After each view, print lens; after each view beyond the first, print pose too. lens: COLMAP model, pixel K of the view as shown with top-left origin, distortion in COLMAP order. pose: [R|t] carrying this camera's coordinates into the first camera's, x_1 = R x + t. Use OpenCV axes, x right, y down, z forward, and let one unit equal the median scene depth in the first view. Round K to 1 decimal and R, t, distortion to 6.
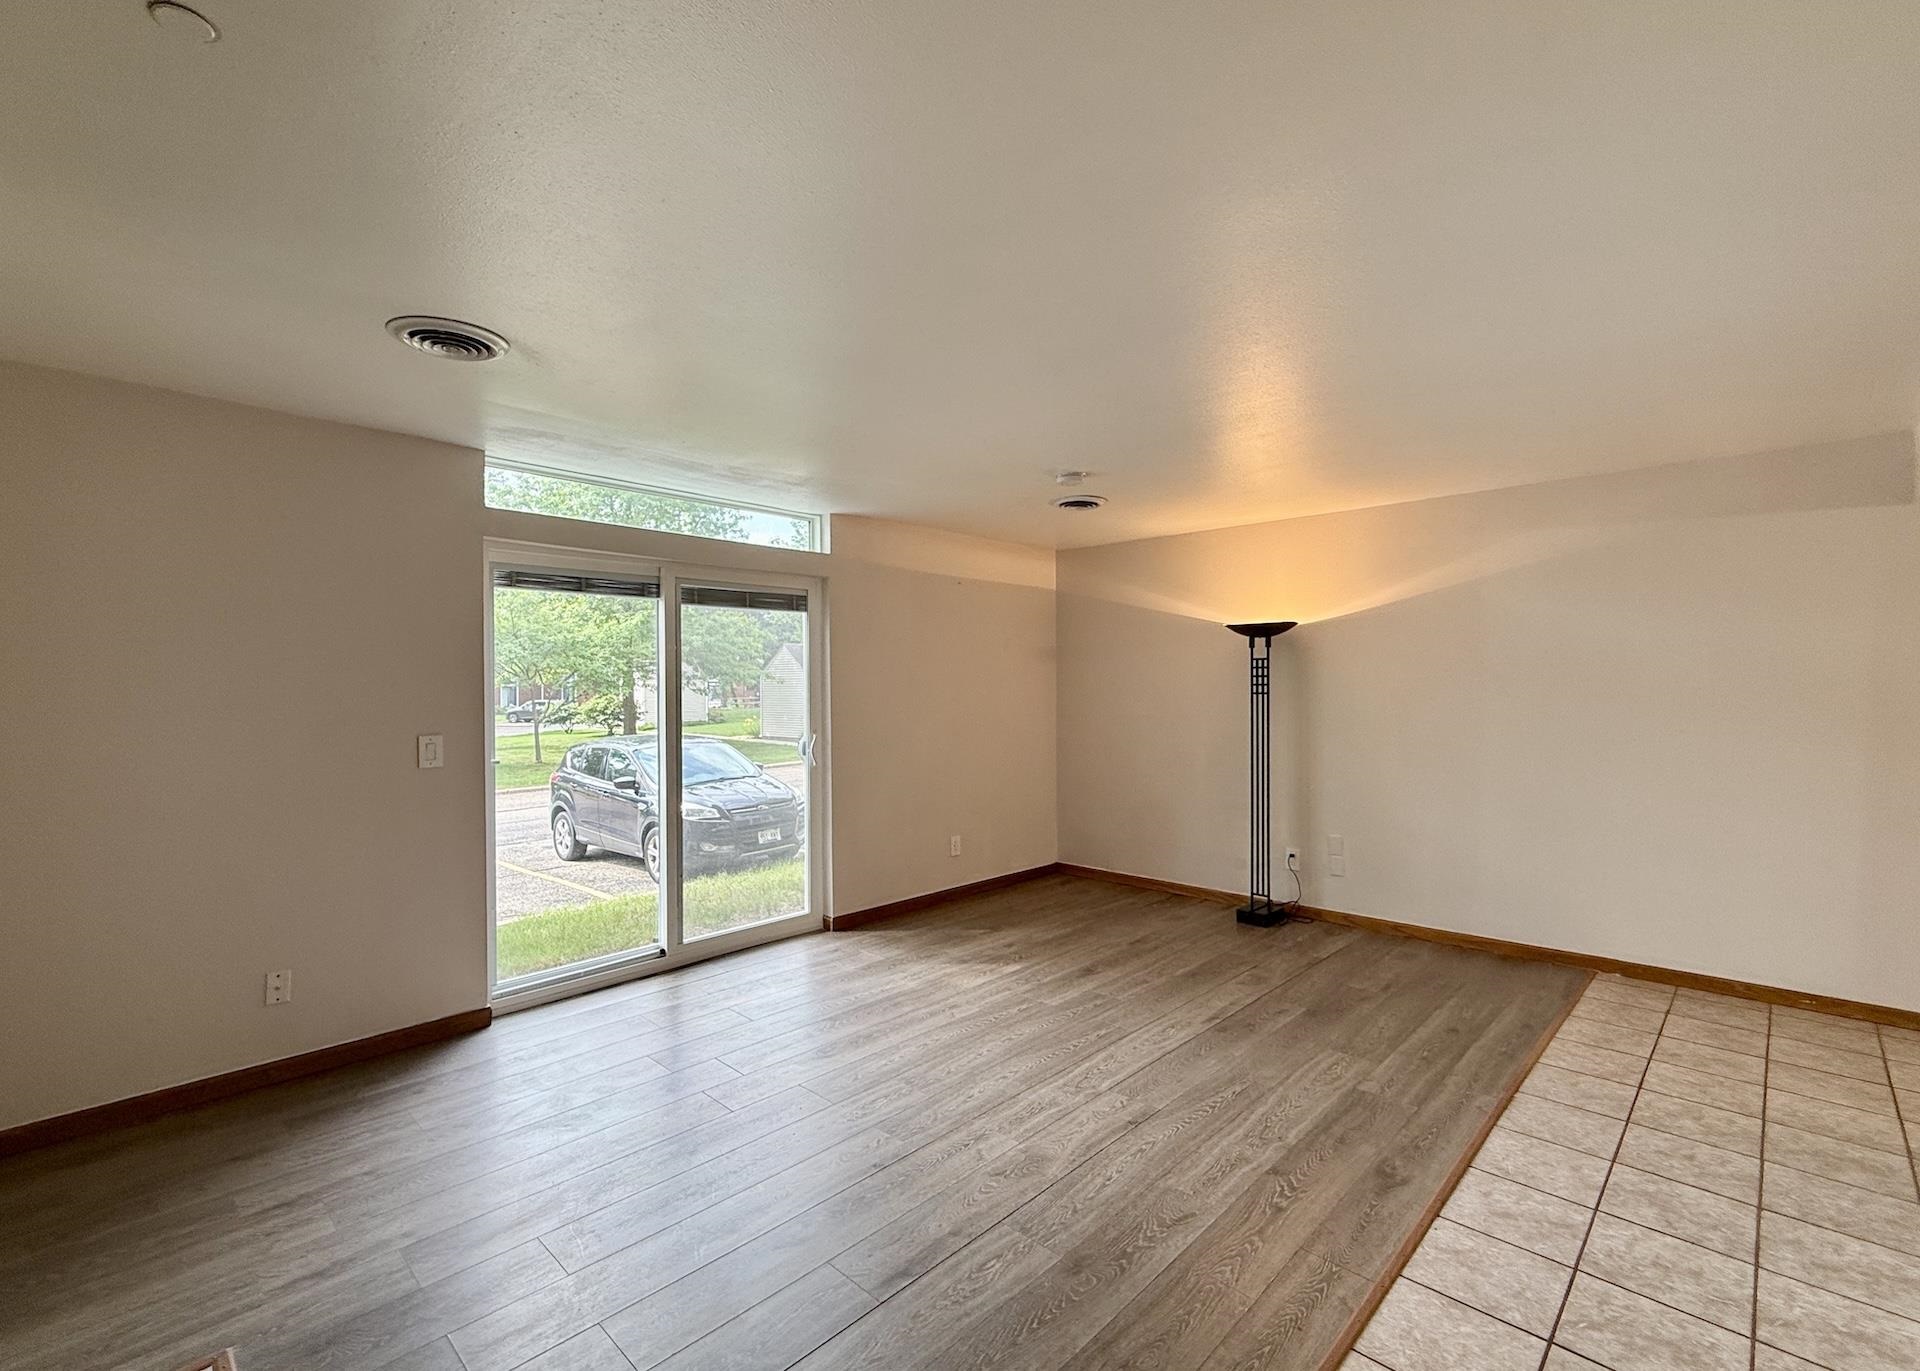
lens RADIAL K [[849.0, 0, 960.0], [0, 849.0, 685.5], [0, 0, 1]] dist [-0.000292, 0.000293]
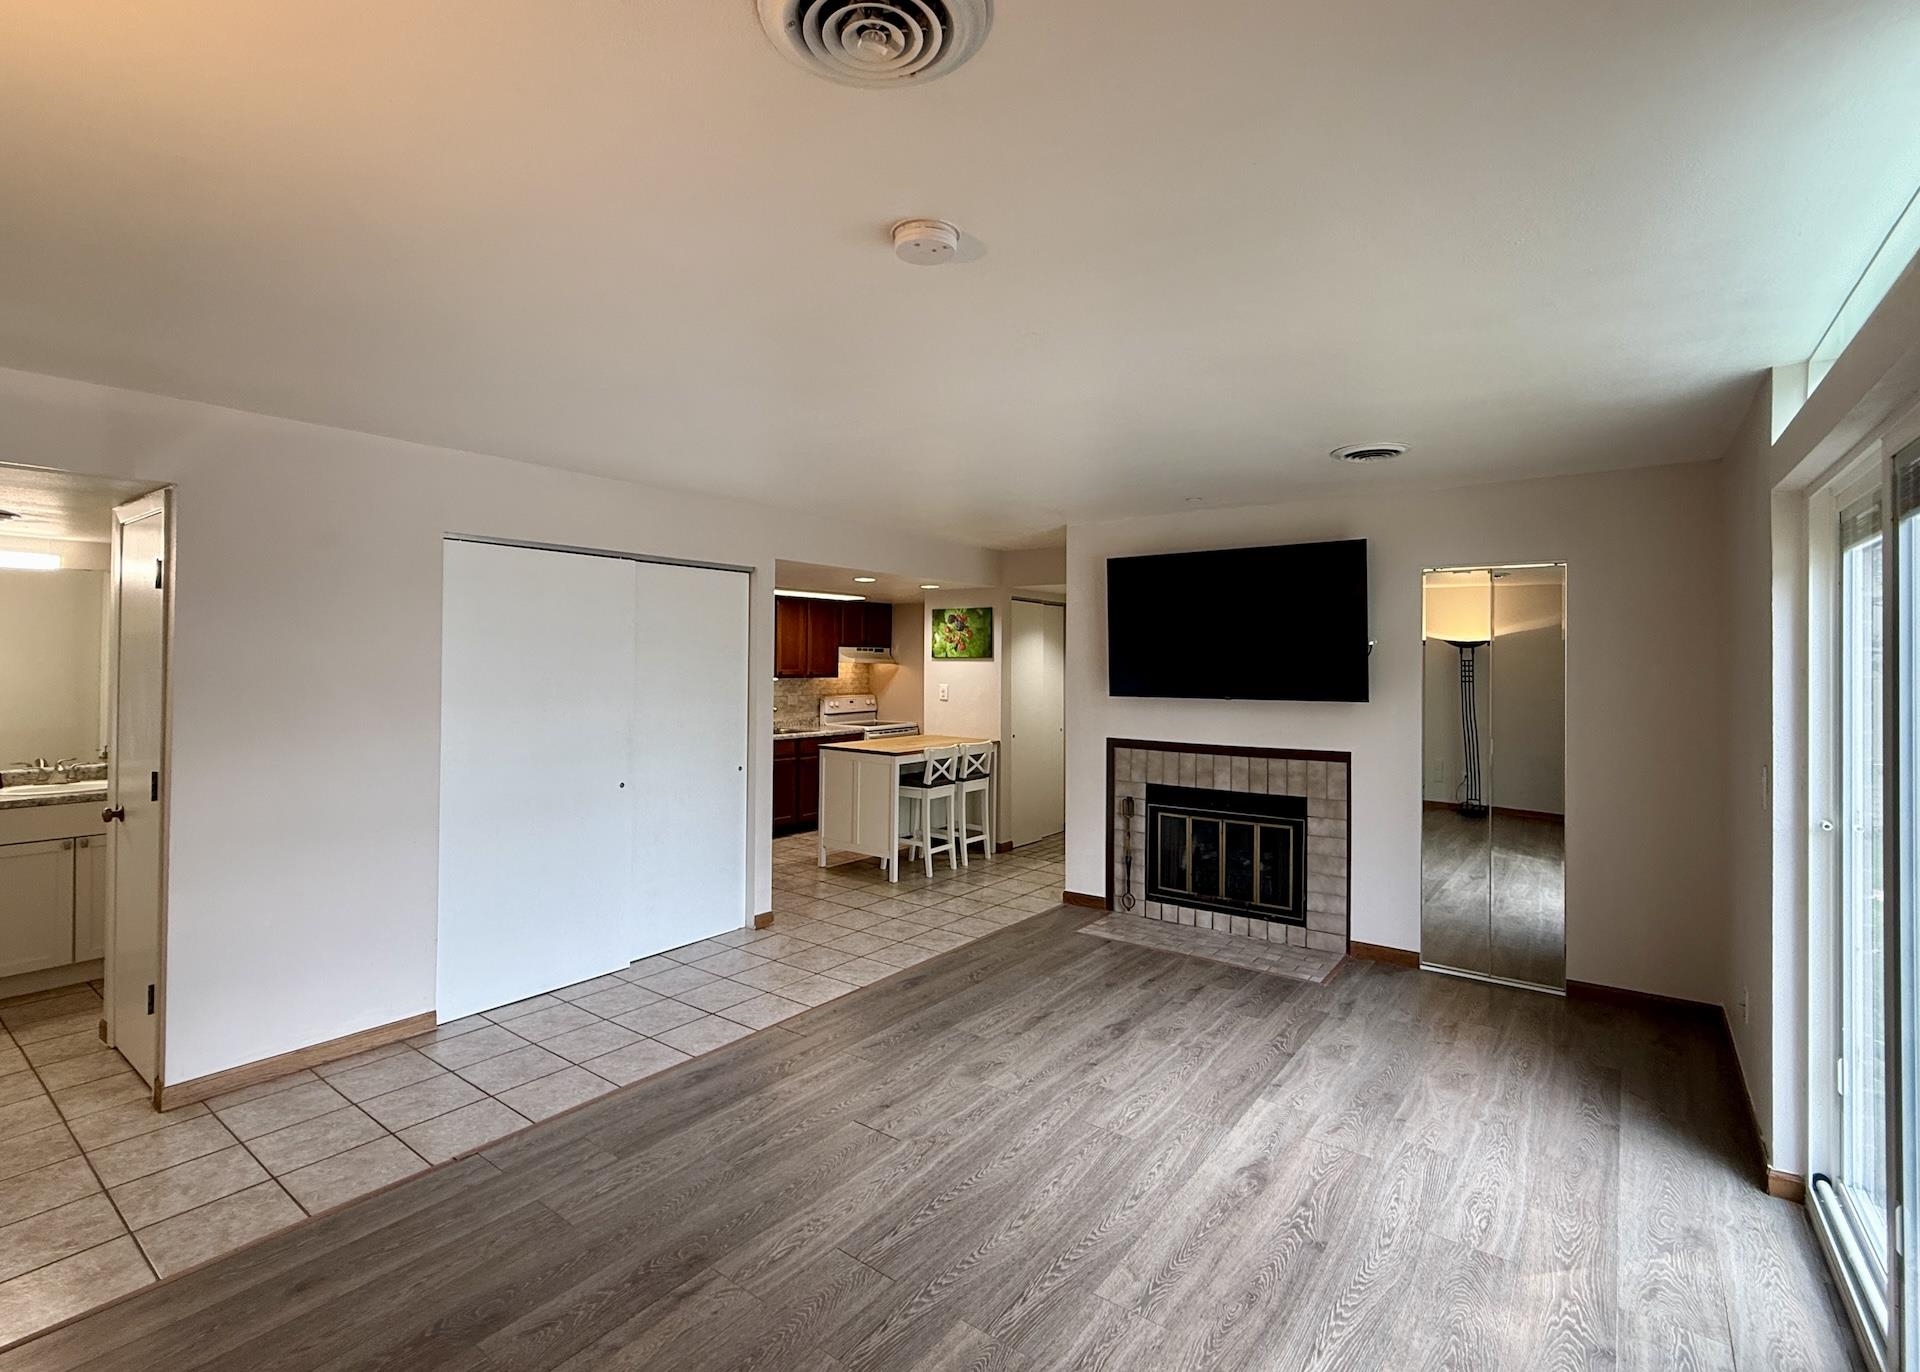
lens RADIAL K [[887.3, 0, 963.5], [0, 887.3, 639.5], [0, 0, 1]] dist [-0.001862, -0.000477]
pose [[-0.991892, -0.002330, -0.127061, 0.214225], [0.000338, 0.999780, -0.020971, -0.042285], [0.127082, -0.020844, -0.991673, 1.835911]]
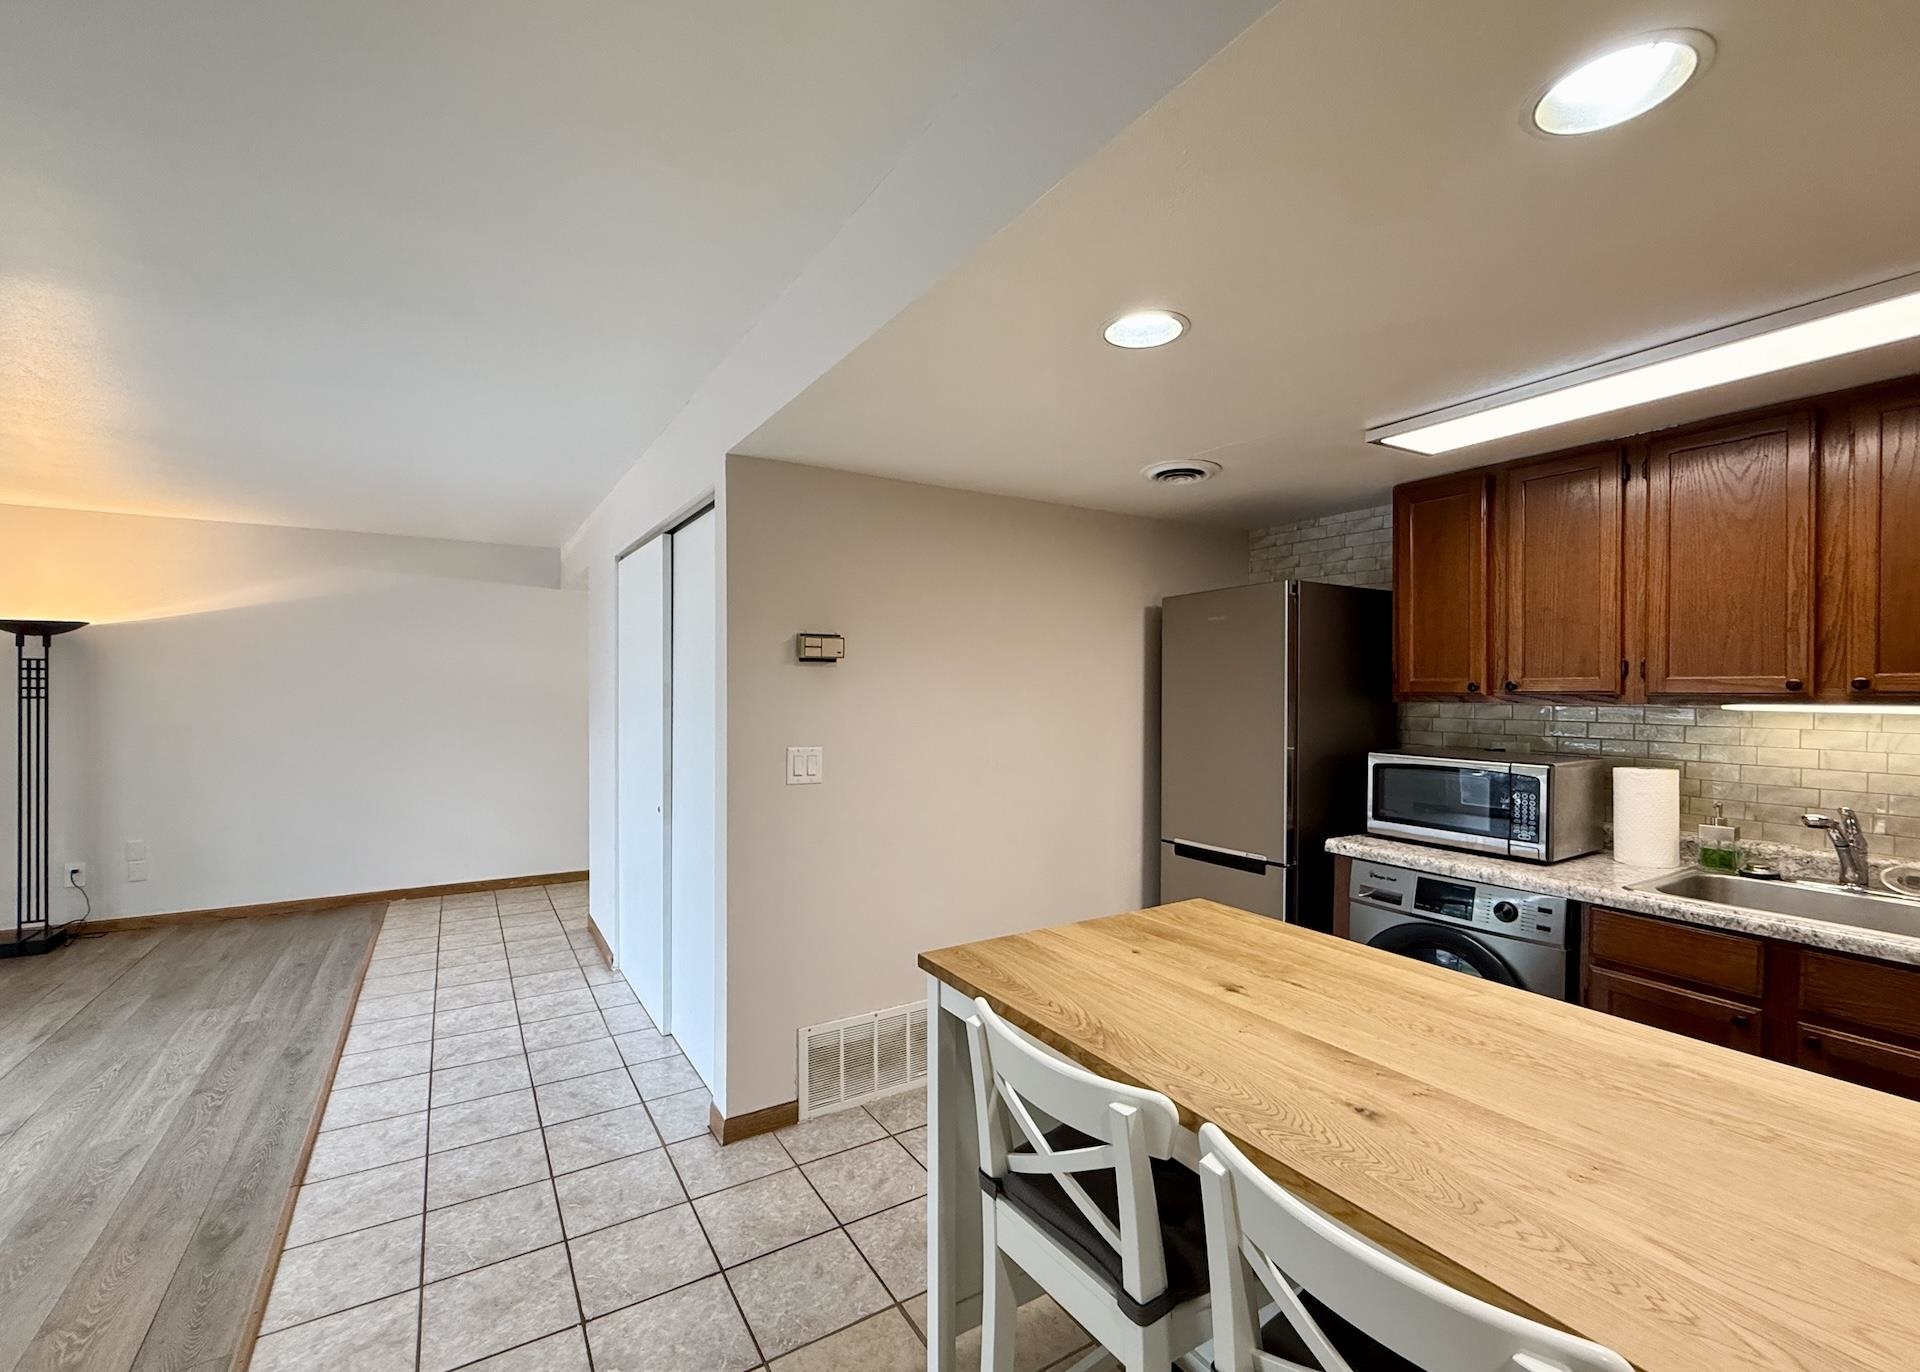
lens RADIAL K [[815.7, 0, 927.6], [0, 815.7, 695.2], [0, 0, 1]] dist [-0.001071, -0.000207]
pose [[0.269373, 0.001445, 0.963035, -0.354792], [-0.001947, 0.999998, -0.000956, 0.009003], [-0.963034, -0.001617, 0.269375, -0.231628]]
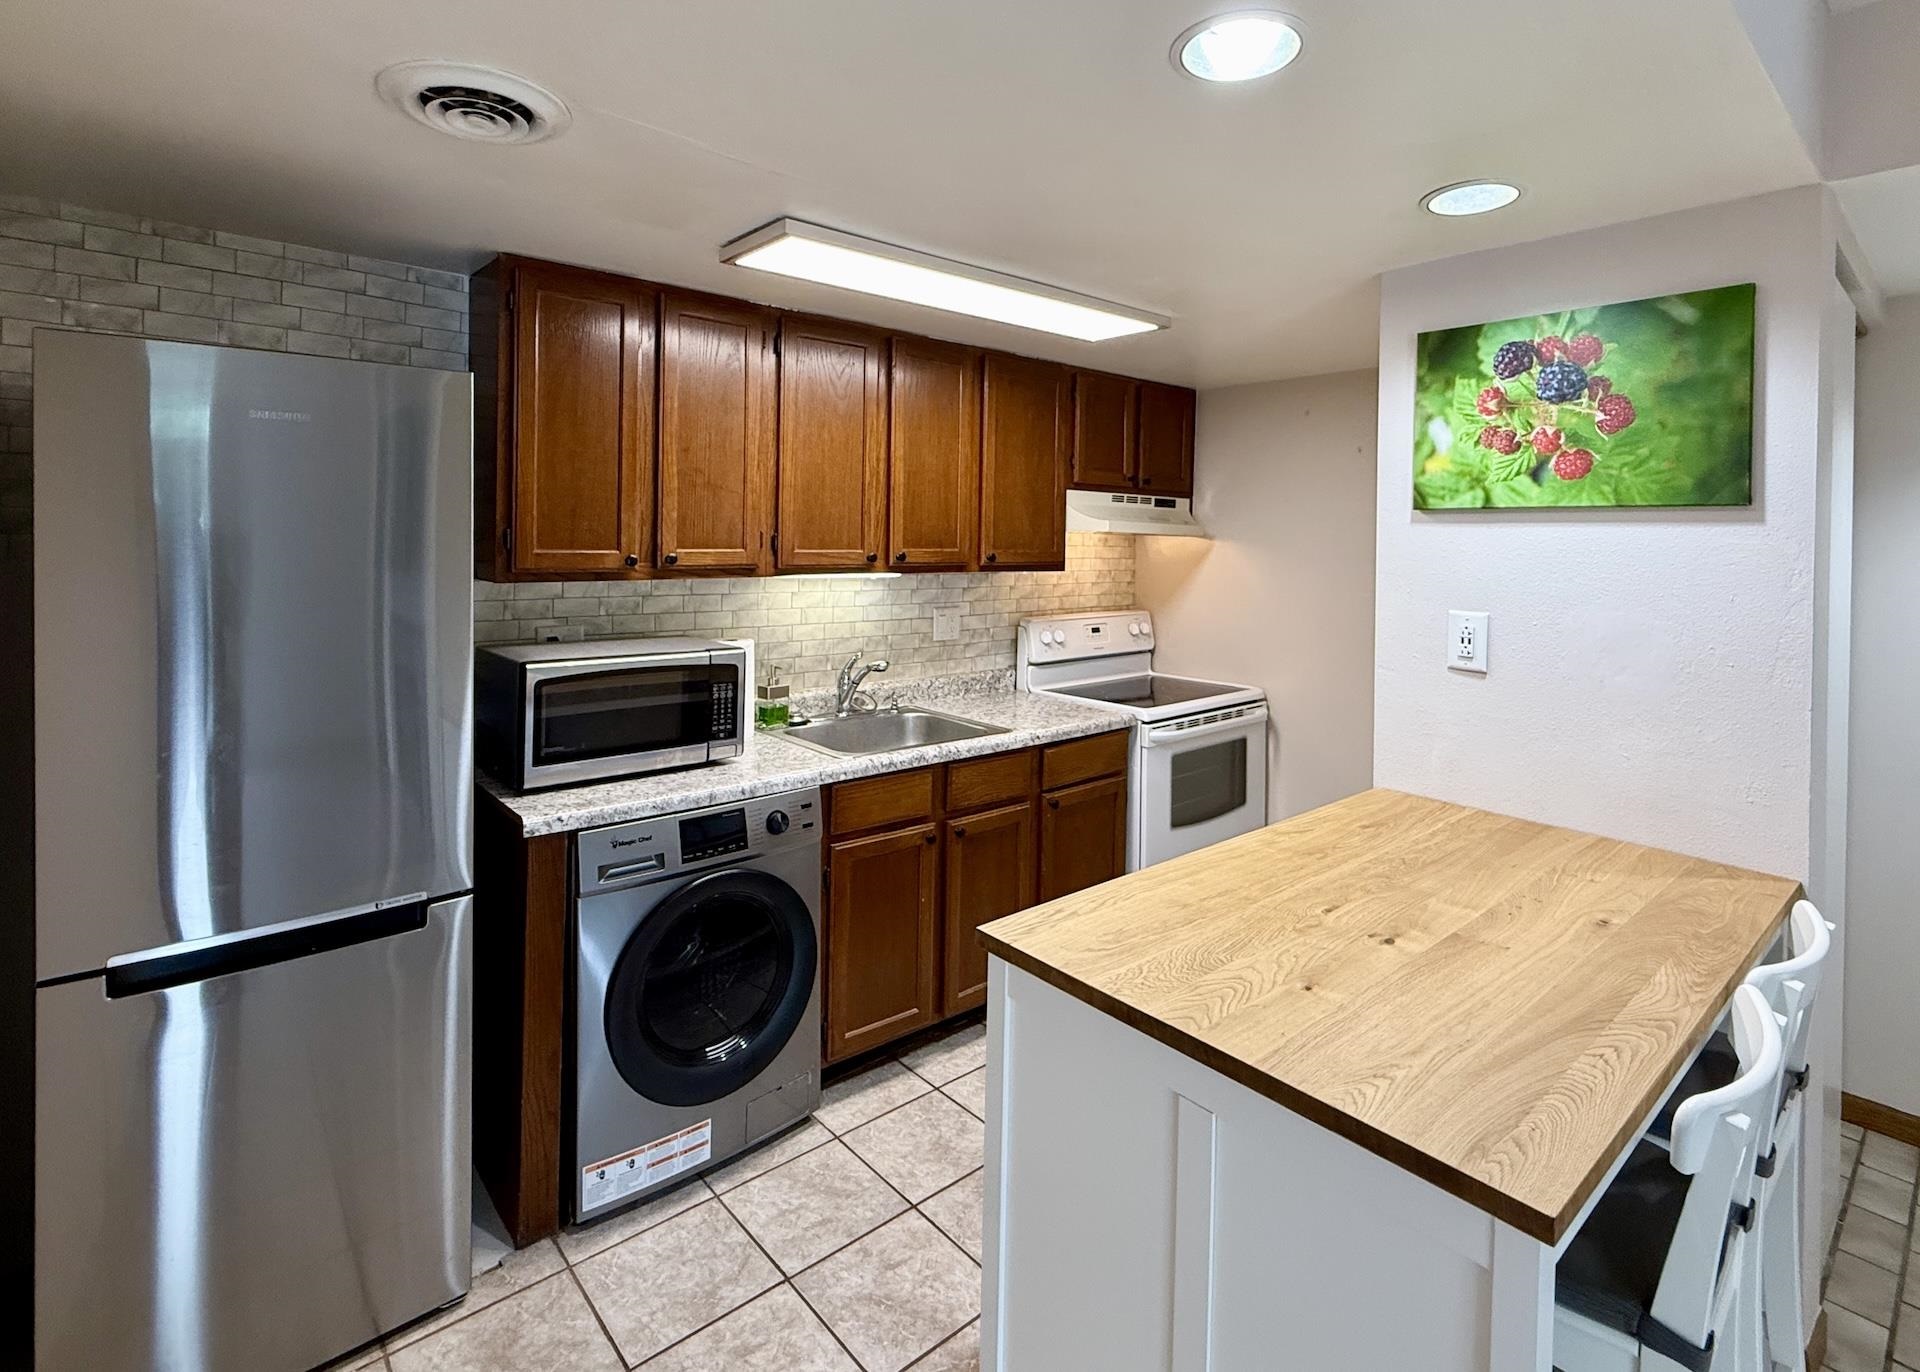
lens RADIAL K [[935.1, 0, 1002.3], [0, 935.1, 542.1], [0, 0, 1]] dist [-0.000003, -0.000402]
pose [[-0.997721, -0.008756, 0.066905, 0.249259], [-0.008336, 0.999944, 0.006550, -0.022772], [-0.066959, 0.005977, -0.997738, 0.170523]]
